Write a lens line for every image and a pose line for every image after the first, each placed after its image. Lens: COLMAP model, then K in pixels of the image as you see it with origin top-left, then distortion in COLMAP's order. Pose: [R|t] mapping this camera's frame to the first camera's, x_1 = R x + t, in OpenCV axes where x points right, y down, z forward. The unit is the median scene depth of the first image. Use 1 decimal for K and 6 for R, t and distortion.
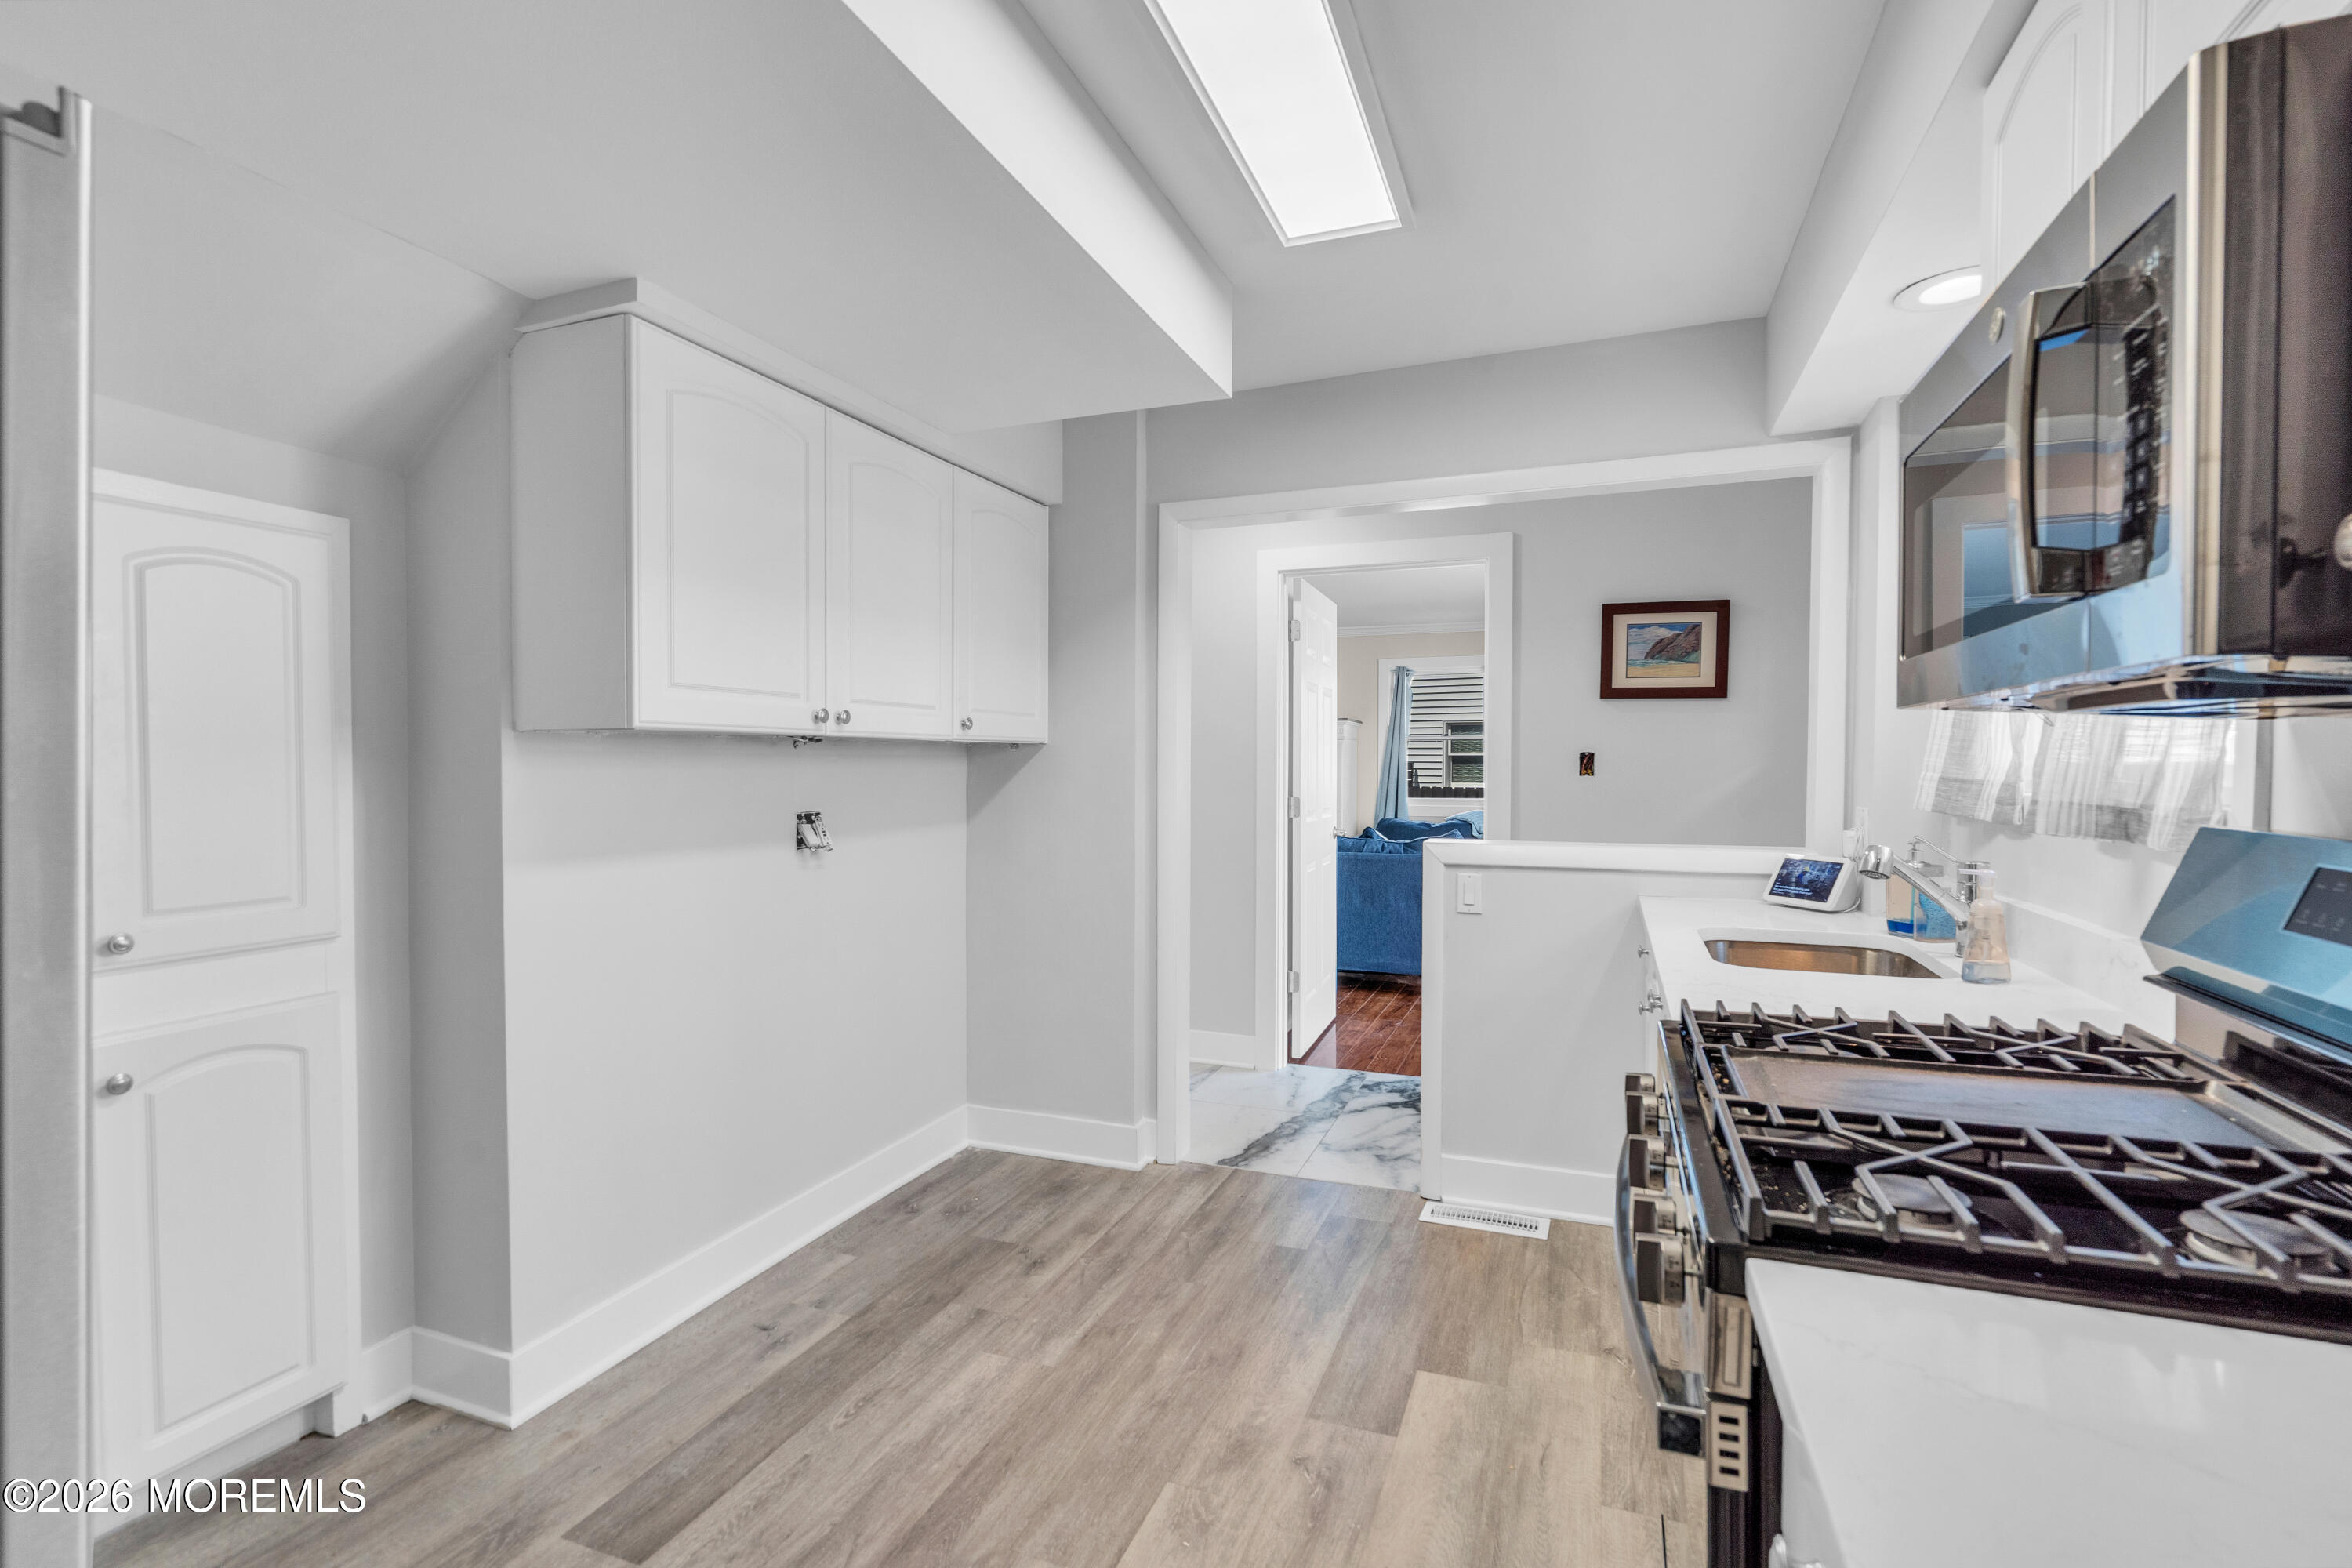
lens RADIAL K [[1069.9, 0, 1192.5], [0, 1069.9, 786.9], [0, 0, 1]] dist [-0.001866, 0.000516]
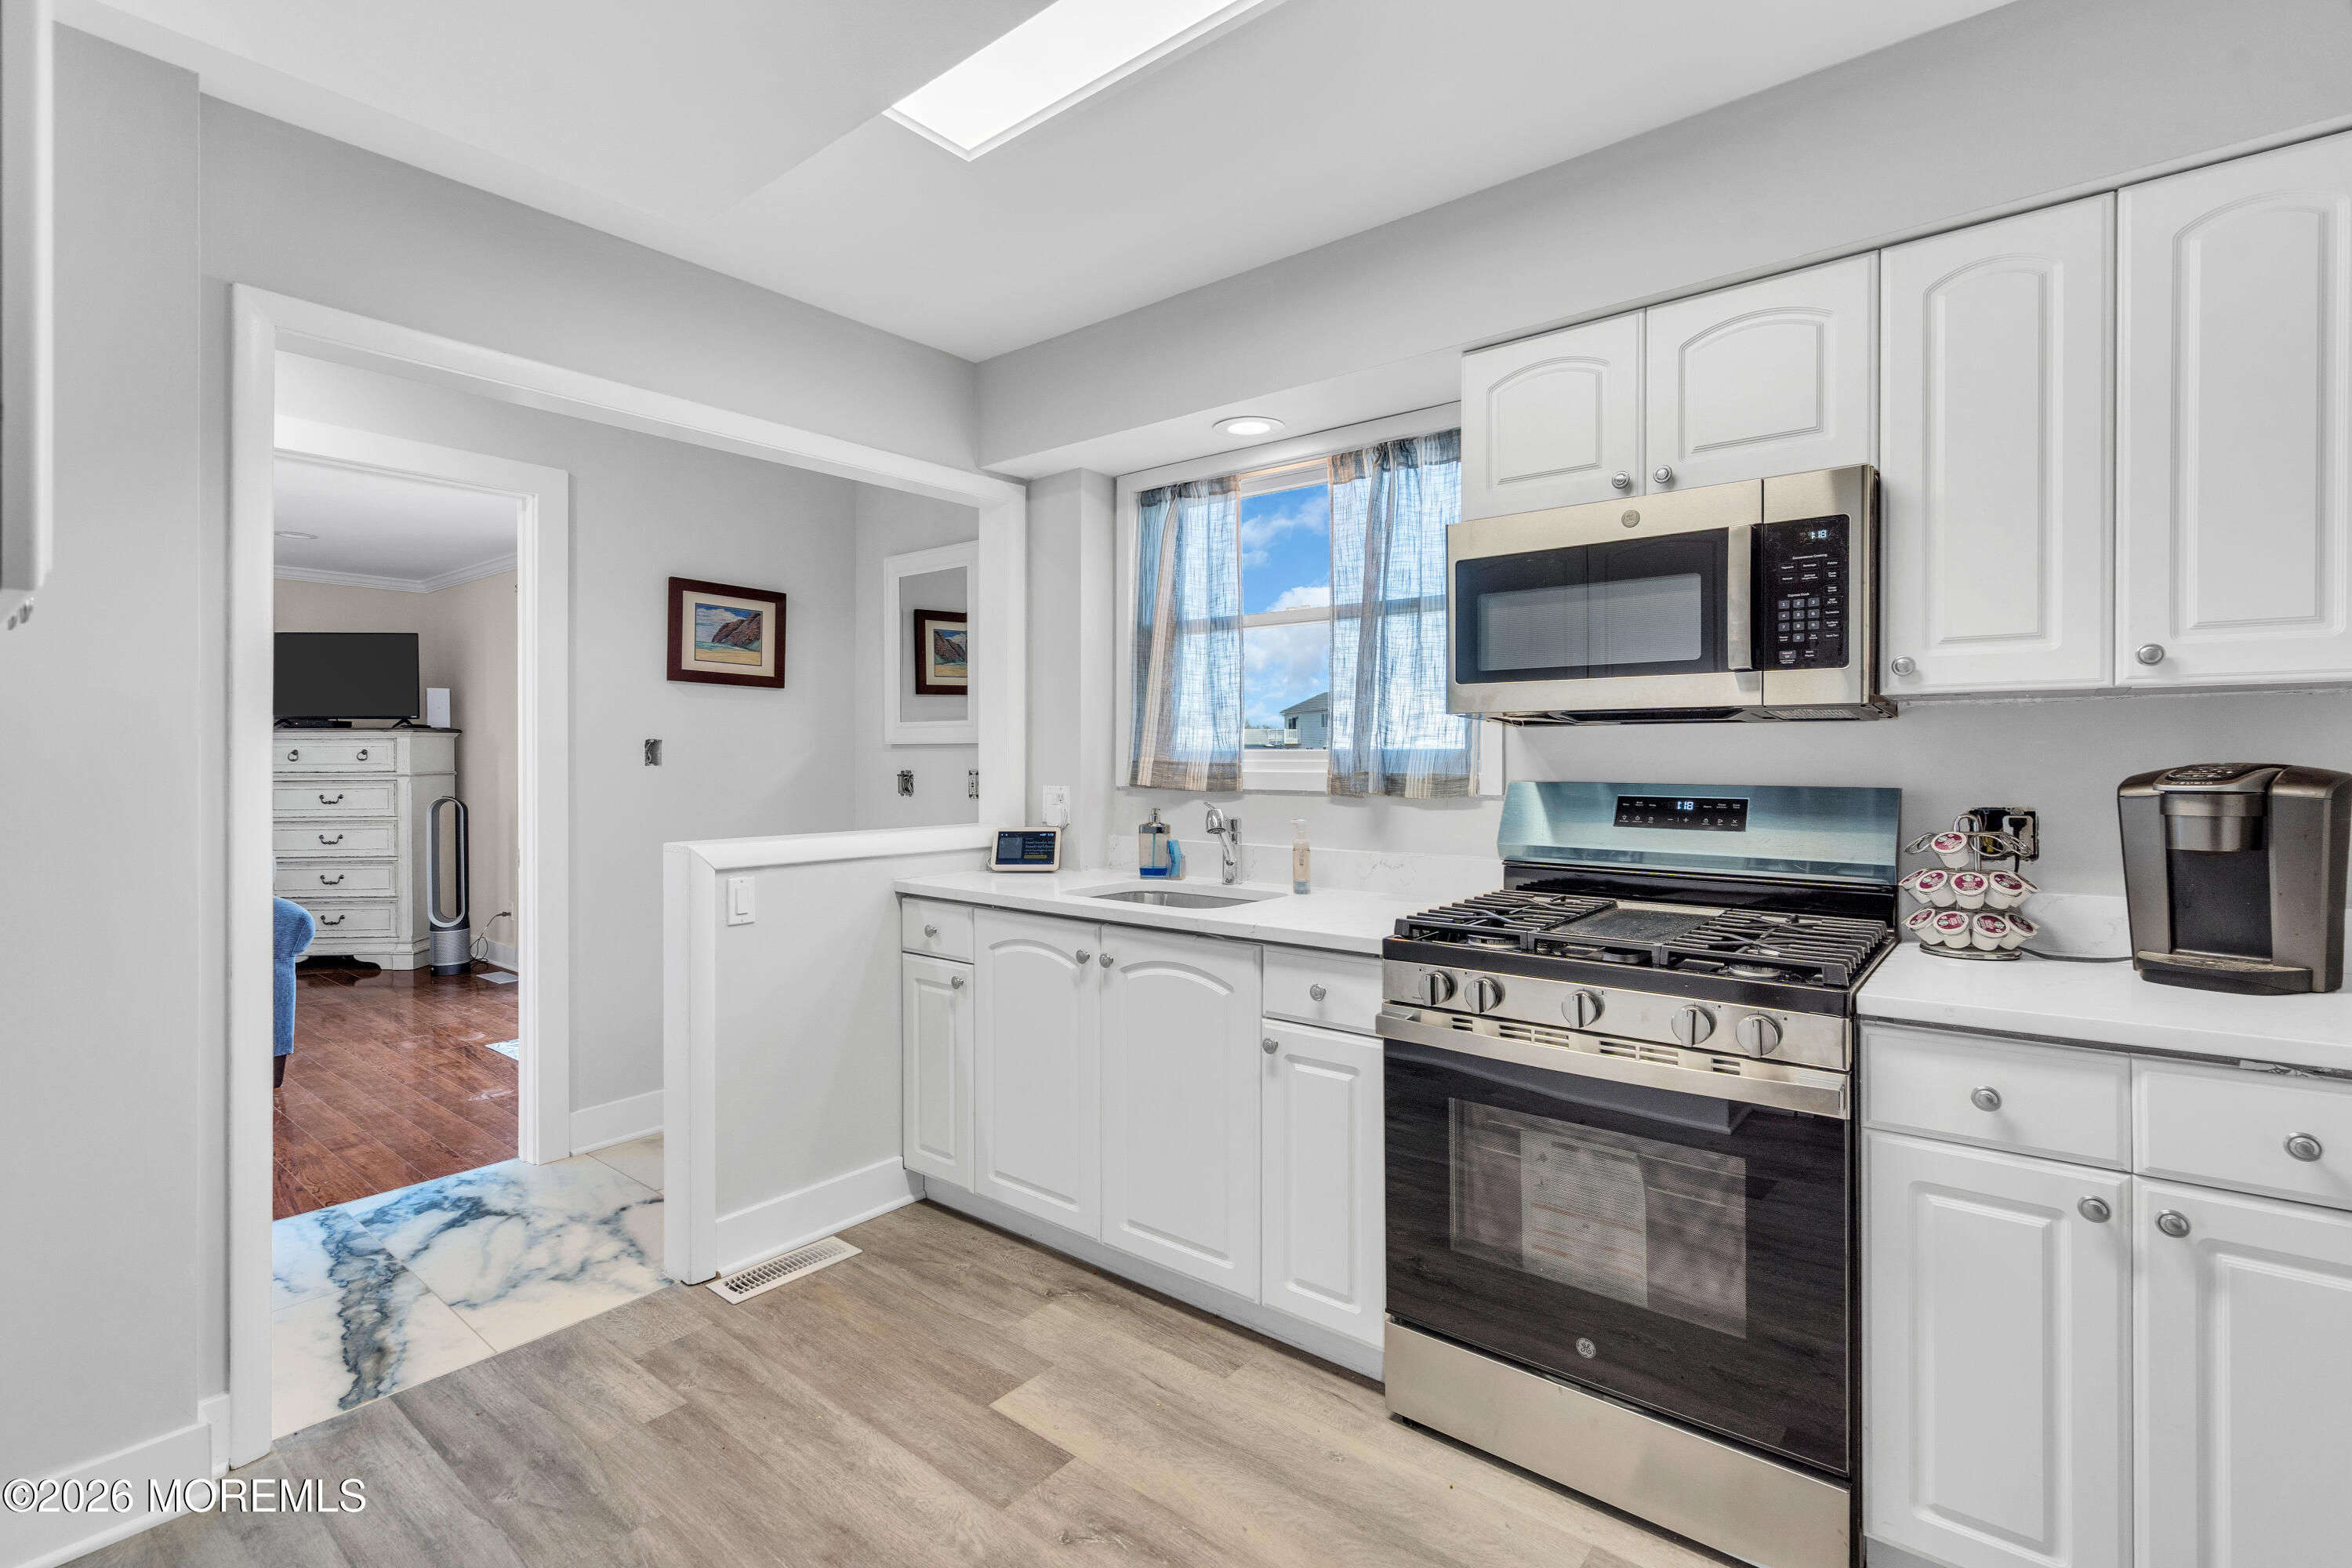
lens RADIAL K [[1069.9, 0, 1177.9], [0, 1069.9, 765.5], [0, 0, 1]] dist [-0.001866, 0.000516]
pose [[0.317466, -0.005763, 0.948252, -0.356122], [0.020872, 0.999782, -0.000912, -0.000543], [-0.948040, 0.020082, 0.317517, 0.317850]]
